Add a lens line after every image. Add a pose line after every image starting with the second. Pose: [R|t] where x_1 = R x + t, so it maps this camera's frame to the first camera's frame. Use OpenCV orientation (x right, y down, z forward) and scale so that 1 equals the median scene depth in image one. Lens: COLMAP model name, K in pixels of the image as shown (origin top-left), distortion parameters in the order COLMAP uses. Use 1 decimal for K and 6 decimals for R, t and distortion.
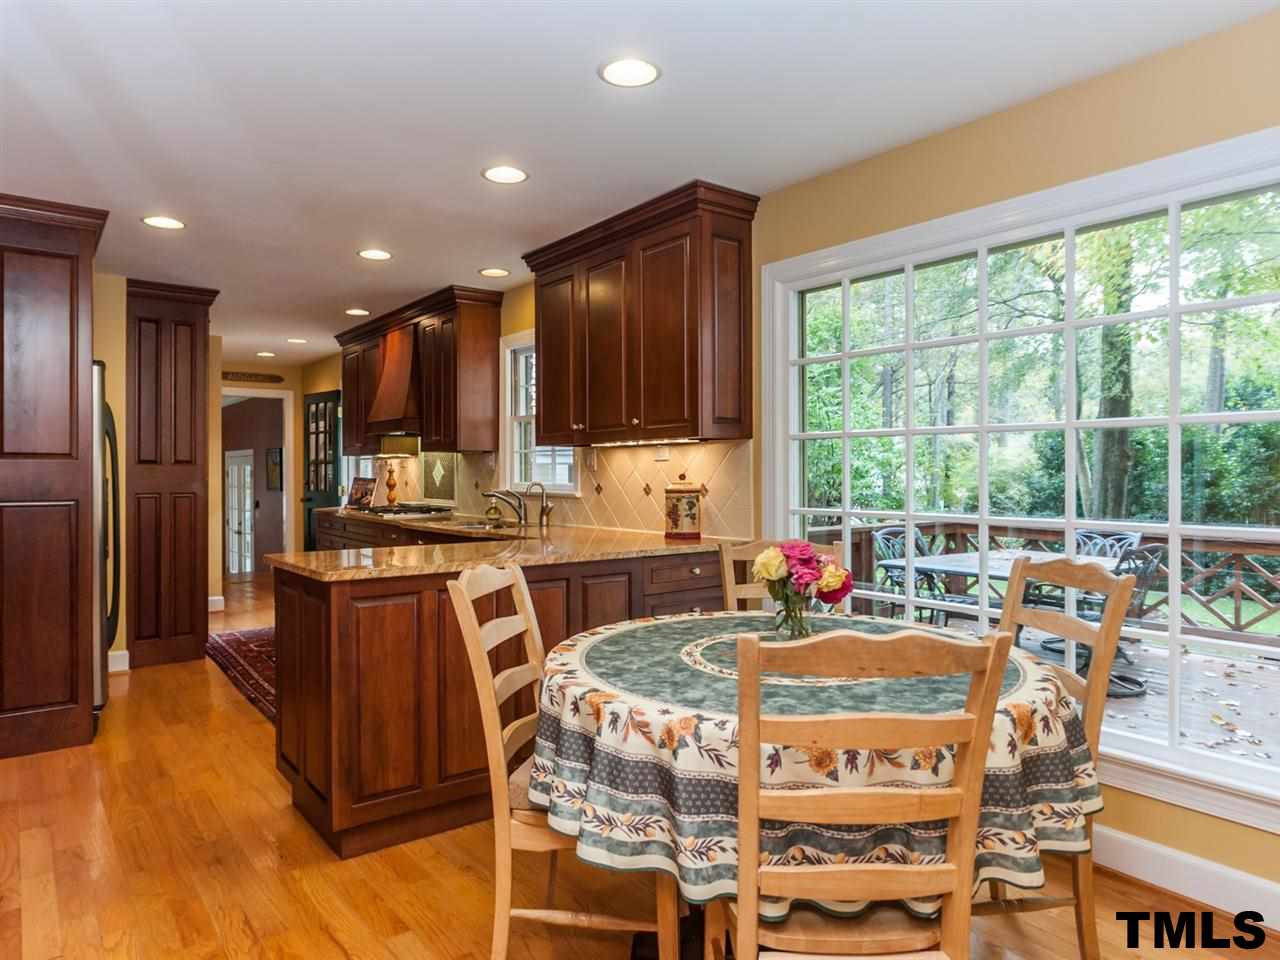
lens RADIAL K [[796.8, 0, 640.0], [0, 796.8, 480.0], [0, 0, 1]] dist [-0.000363, -0.001759]
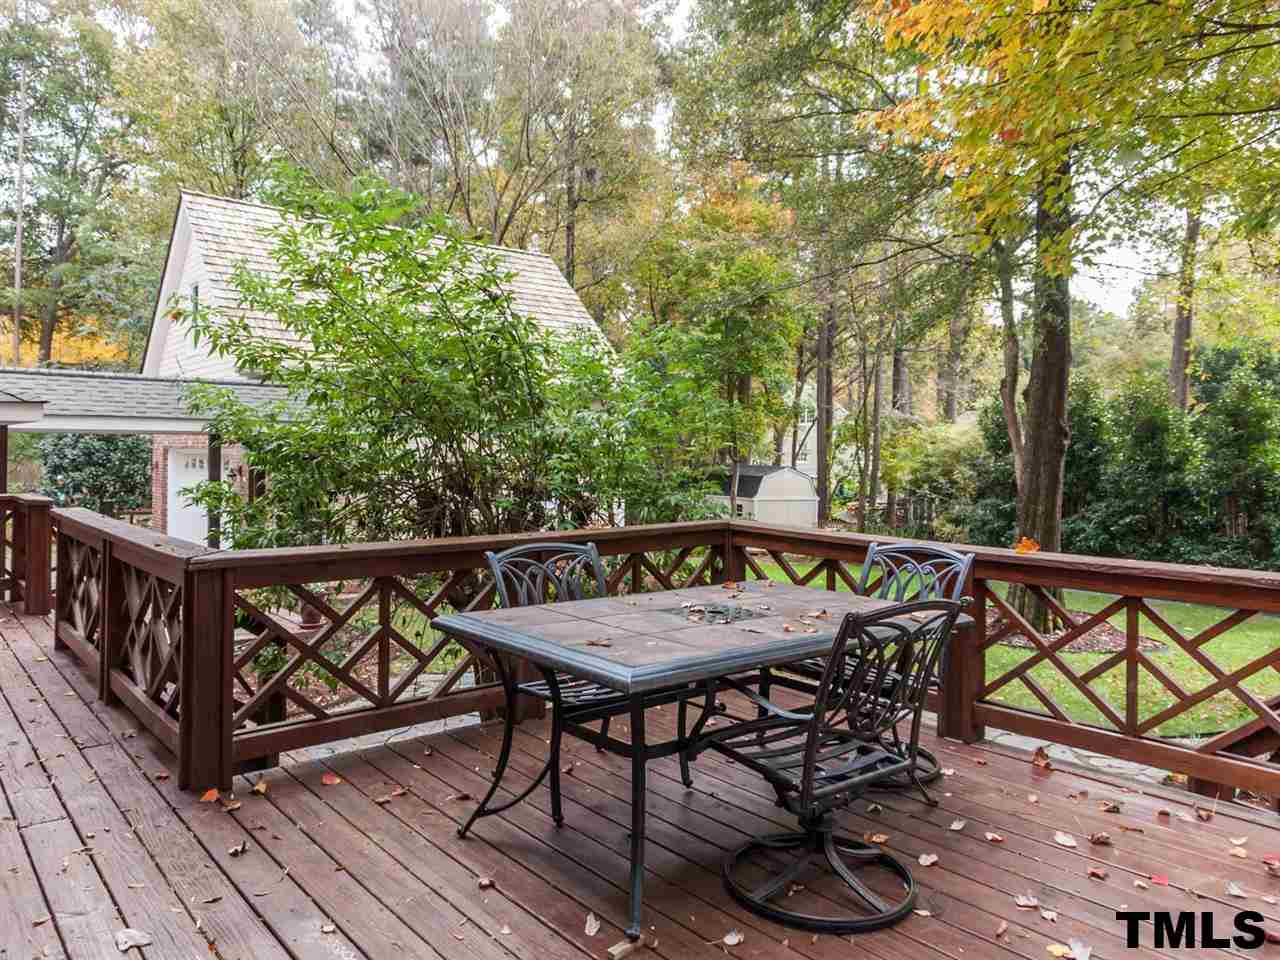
lens RADIAL K [[900.4, 0, 624.0], [0, 900.4, 474.5], [0, 0, 1]] dist [-0.006886, -0.005473]
pose [[0.997981, 0.007173, 0.063105, 0.068708], [-0.008225, 0.999831, 0.016429, 0.000552], [-0.062977, -0.016914, 0.997872, 0.077701]]
